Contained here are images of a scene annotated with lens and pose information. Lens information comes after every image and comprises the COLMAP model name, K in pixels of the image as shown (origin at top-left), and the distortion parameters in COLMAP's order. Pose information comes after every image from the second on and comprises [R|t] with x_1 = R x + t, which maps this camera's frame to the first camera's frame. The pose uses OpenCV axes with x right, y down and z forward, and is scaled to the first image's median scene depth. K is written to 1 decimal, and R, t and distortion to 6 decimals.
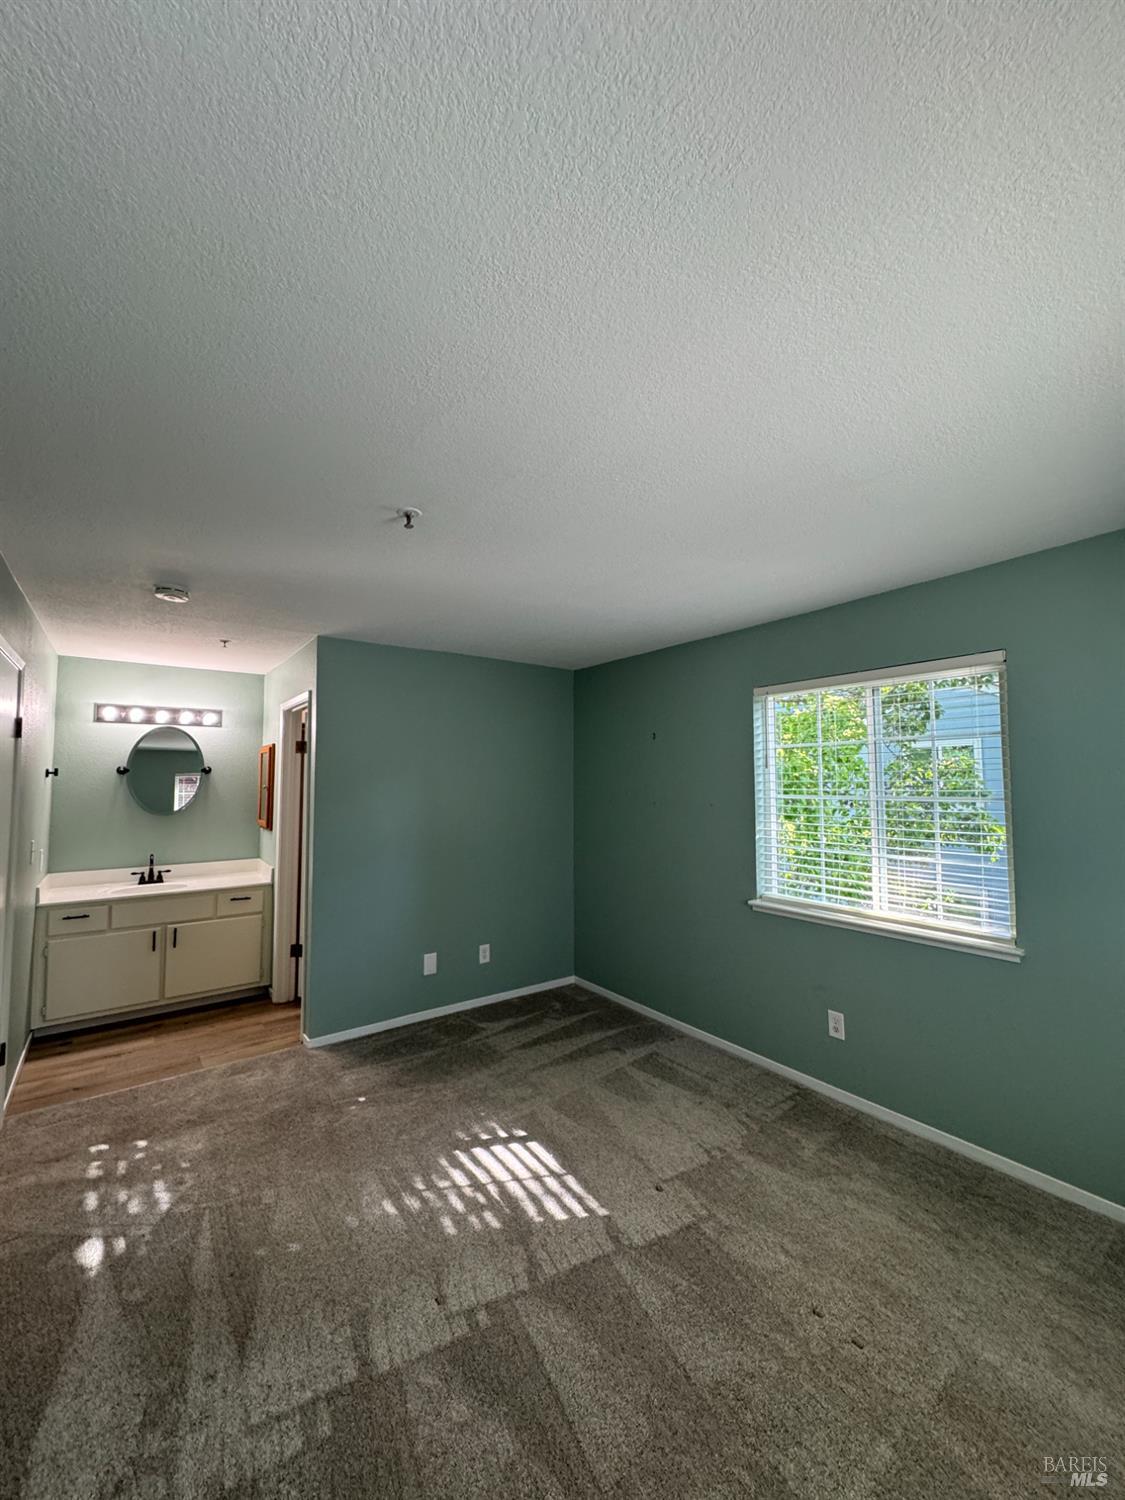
lens RADIAL K [[595.7, 0, 563.1], [0, 595.7, 748.5], [0, 0, 1]] dist [-0.001772, 0.000637]
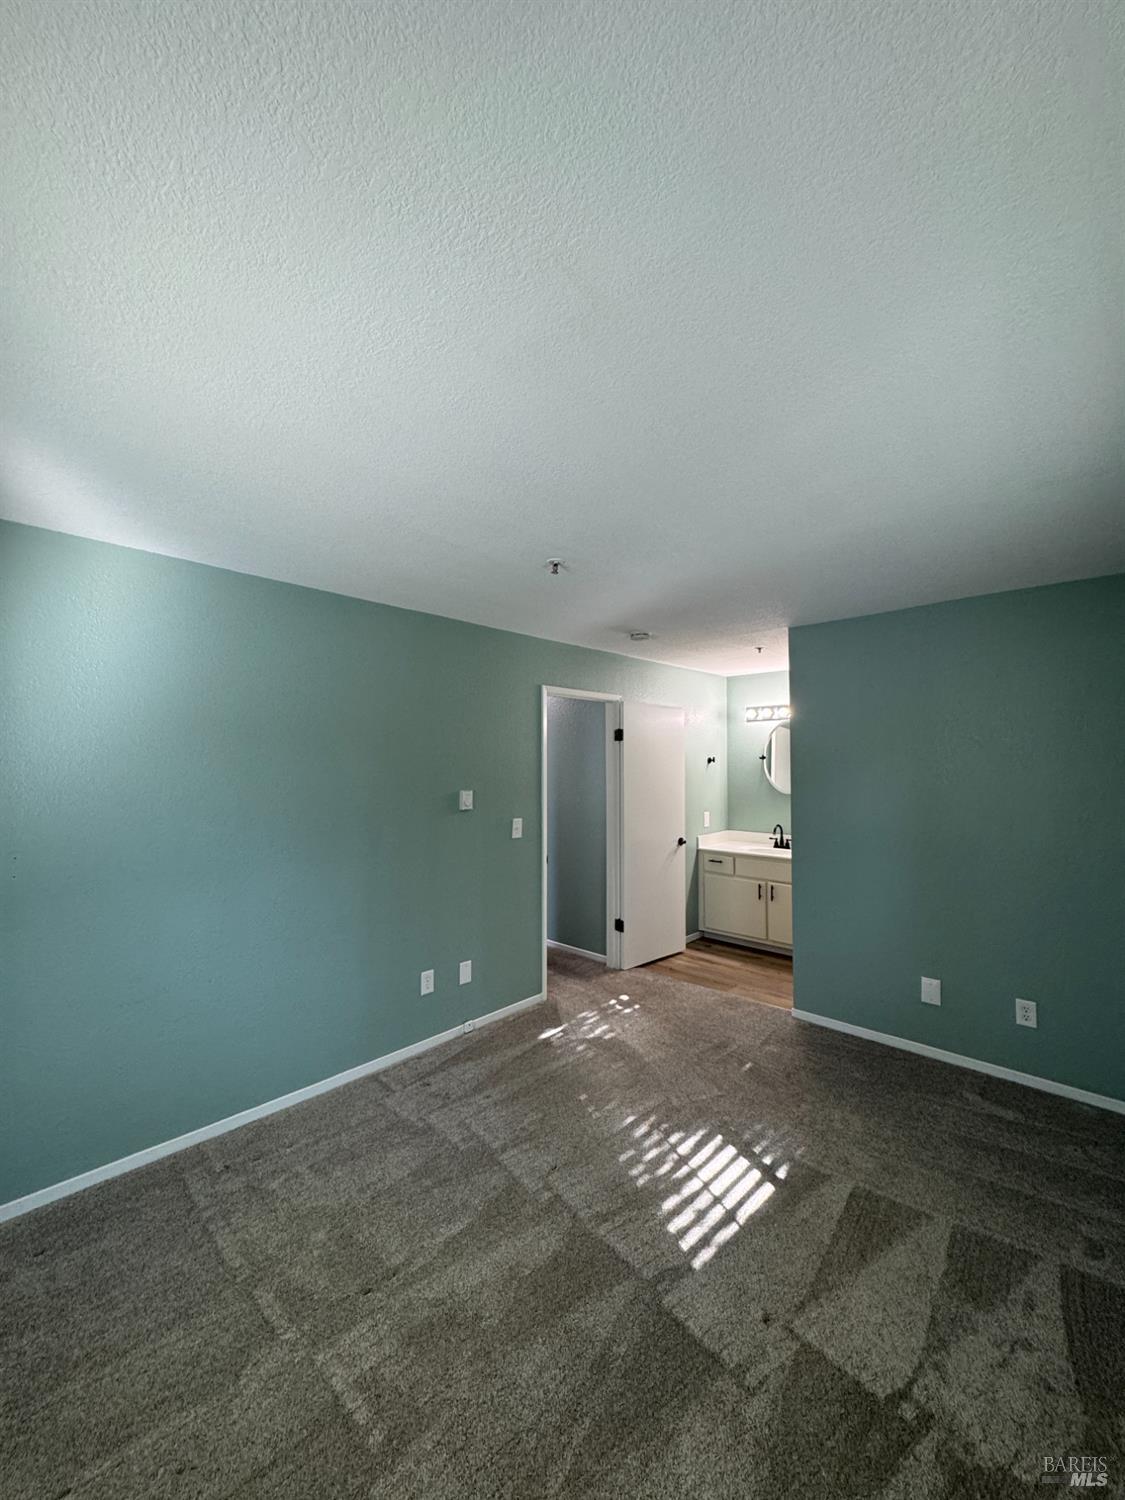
lens RADIAL K [[595.7, 0, 563.1], [0, 595.7, 748.5], [0, 0, 1]] dist [-0.001772, 0.000637]
pose [[0.175669, -0.026916, -0.984081, 0.656096], [0.057758, 0.998186, -0.016991, 0.020348], [0.982753, -0.053854, 0.176905, 0.499445]]
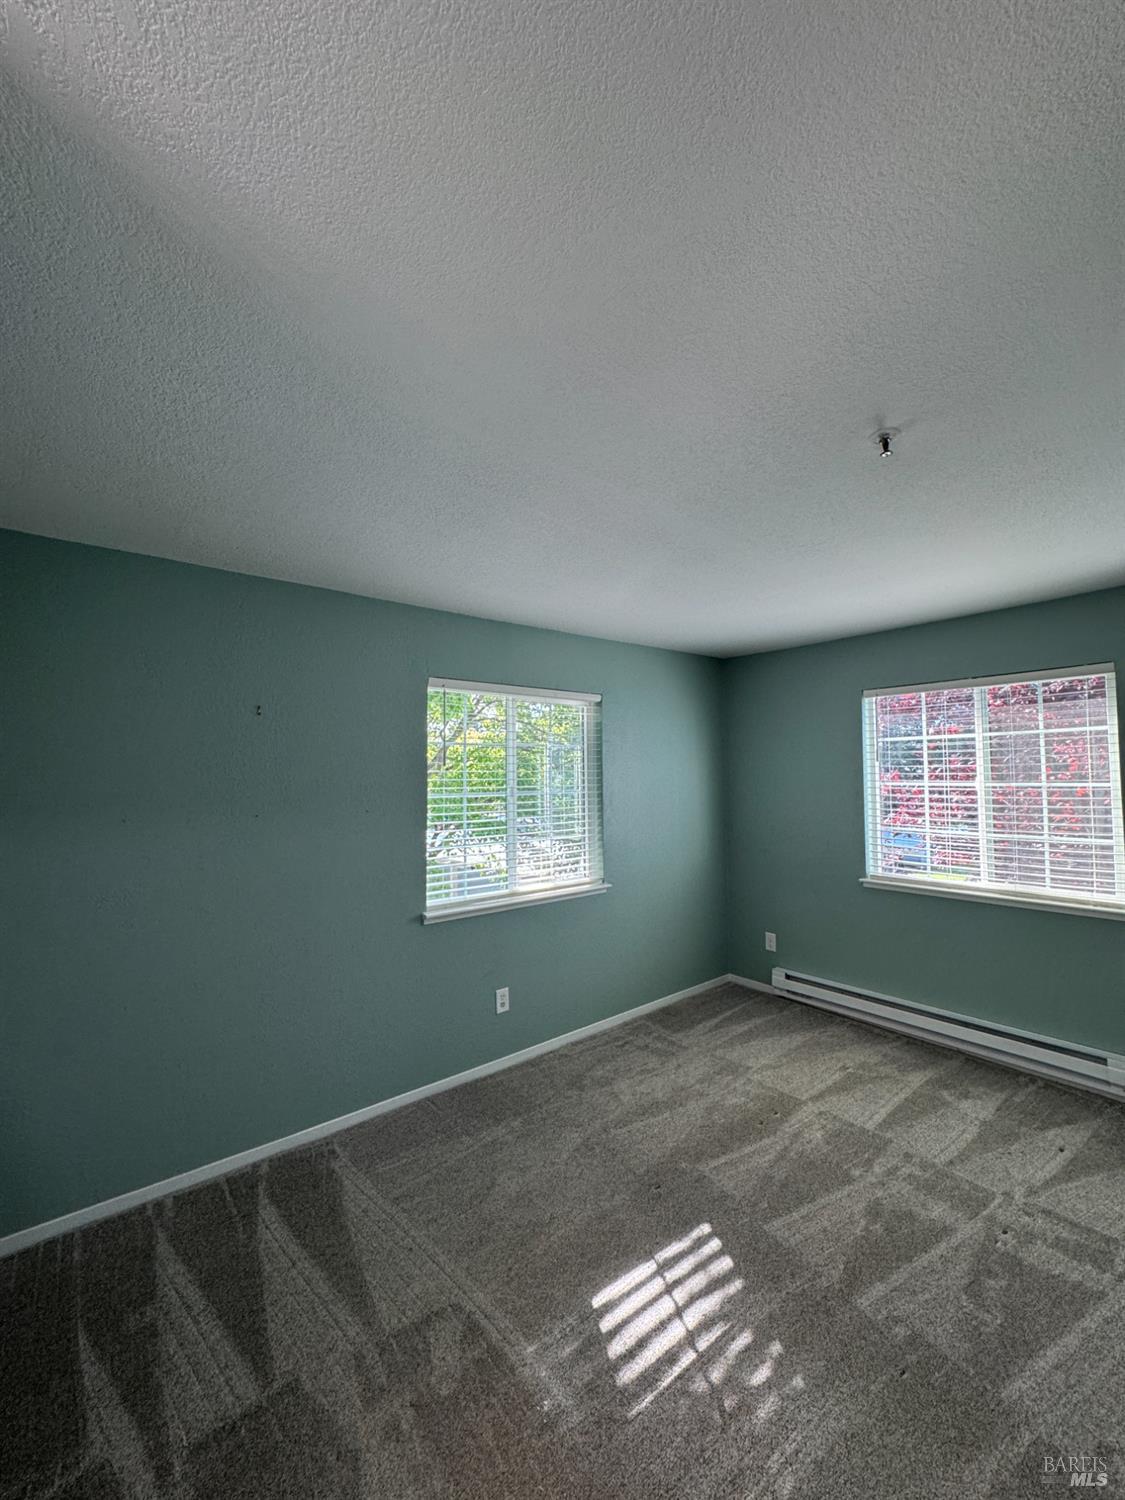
lens RADIAL K [[595.7, 0, 563.1], [0, 595.7, 748.5], [0, 0, 1]] dist [-0.001772, 0.000637]
pose [[-0.042737, 0.052854, 0.997687, -0.661219], [-0.045427, 0.997464, -0.054788, 0.052919], [-0.998053, -0.047664, -0.040228, 0.939078]]
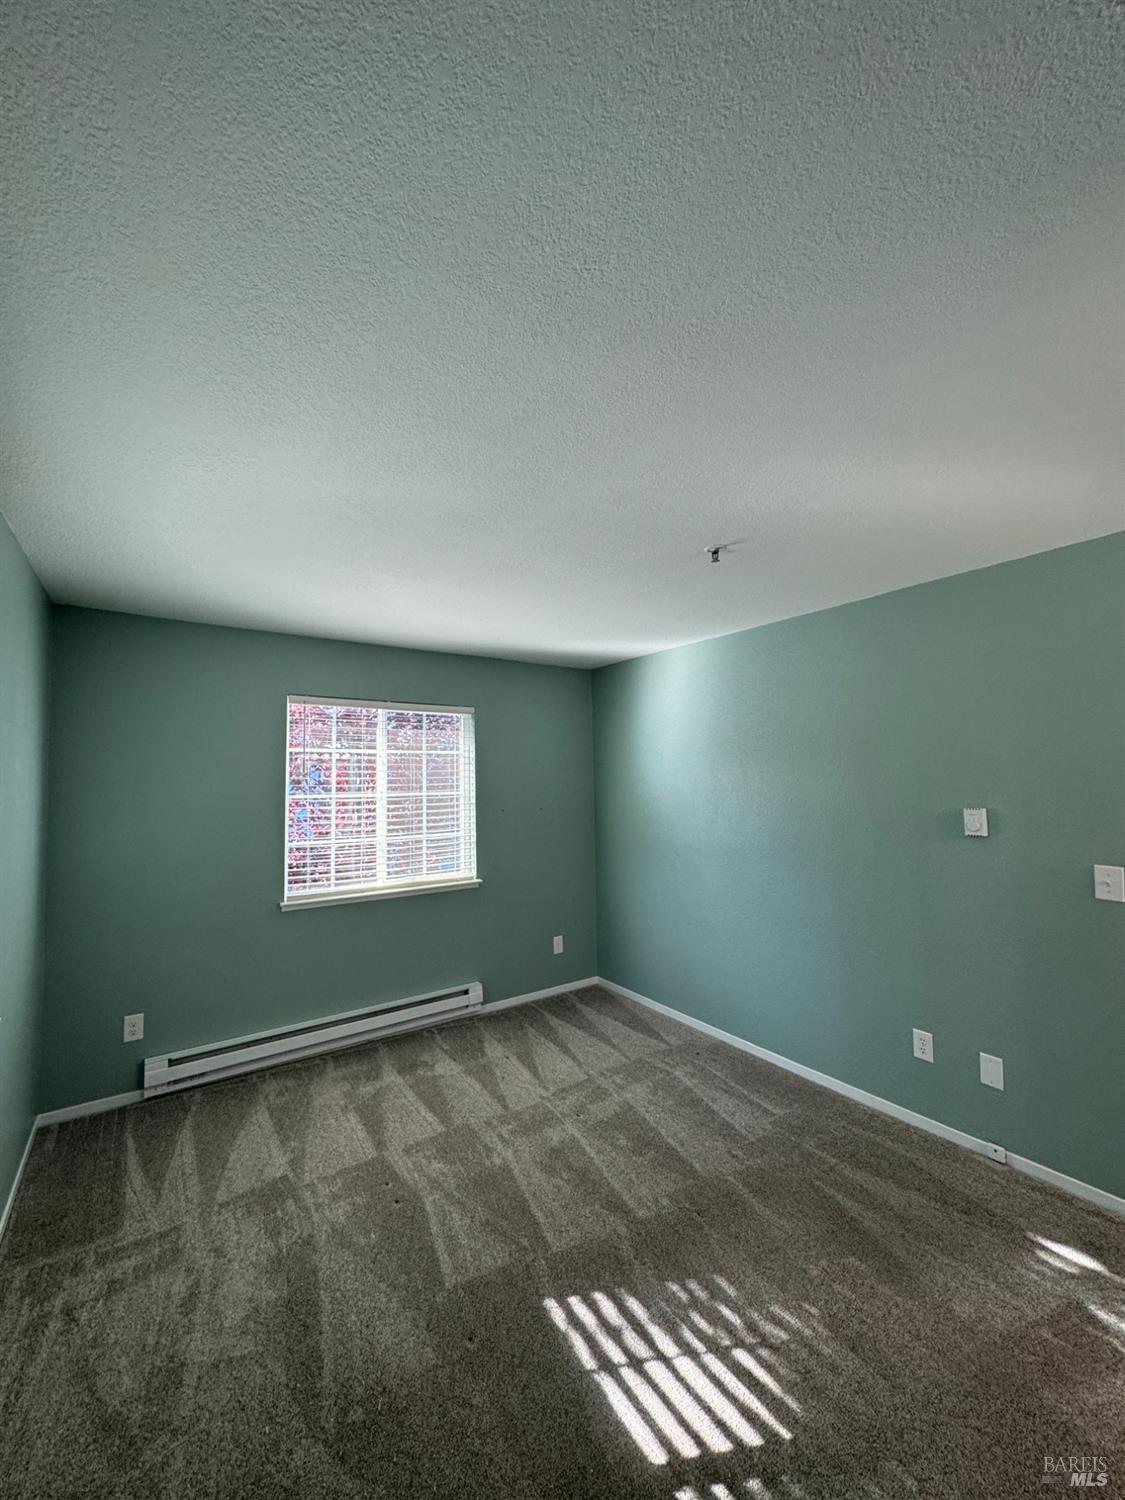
lens RADIAL K [[595.7, 0, 563.1], [0, 595.7, 748.5], [0, 0, 1]] dist [-0.001772, 0.000637]
pose [[-0.999333, 0.019471, 0.030907, 0.004223], [0.015969, 0.993831, -0.109752, 0.071043], [-0.032853, -0.109186, -0.993478, 1.377023]]
